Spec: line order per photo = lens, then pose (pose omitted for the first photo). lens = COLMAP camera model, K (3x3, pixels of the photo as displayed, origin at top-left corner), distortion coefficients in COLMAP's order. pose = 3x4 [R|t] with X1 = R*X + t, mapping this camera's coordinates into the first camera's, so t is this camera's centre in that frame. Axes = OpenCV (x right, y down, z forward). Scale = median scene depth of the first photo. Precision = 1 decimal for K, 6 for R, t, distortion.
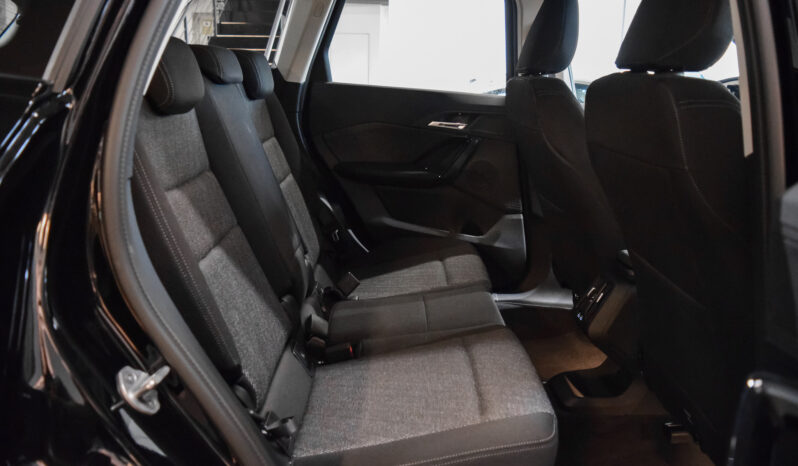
lens RADIAL K [[602.1, 0, 399.0], [0, 602.1, 233.0], [0, 0, 1]] dist [-0.111419, 0.000382]
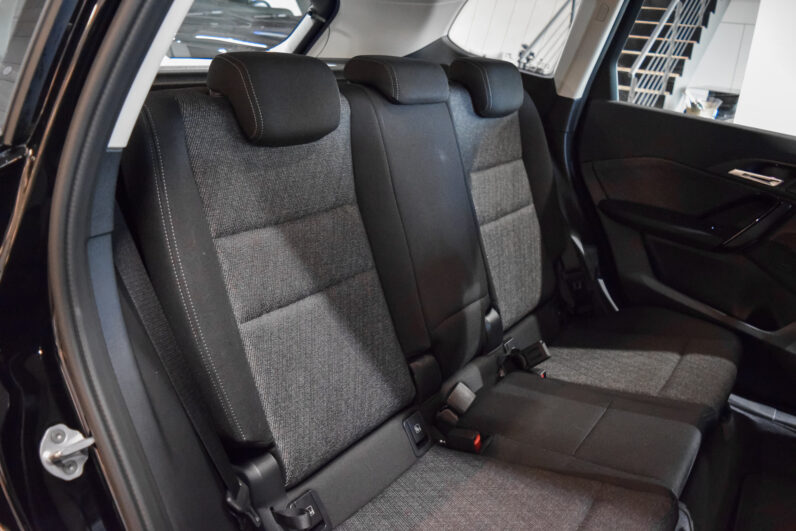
lens RADIAL K [[620.7, 0, 398.0], [0, 620.7, 265.5], [0, 0, 1]] dist [-0.098439, 0.034976]
pose [[0.818870, 0.238229, -0.522207, 0.140064], [-0.201563, 0.971208, 0.126992, -0.082952], [0.537424, 0.001268, 0.843311, 0.138026]]
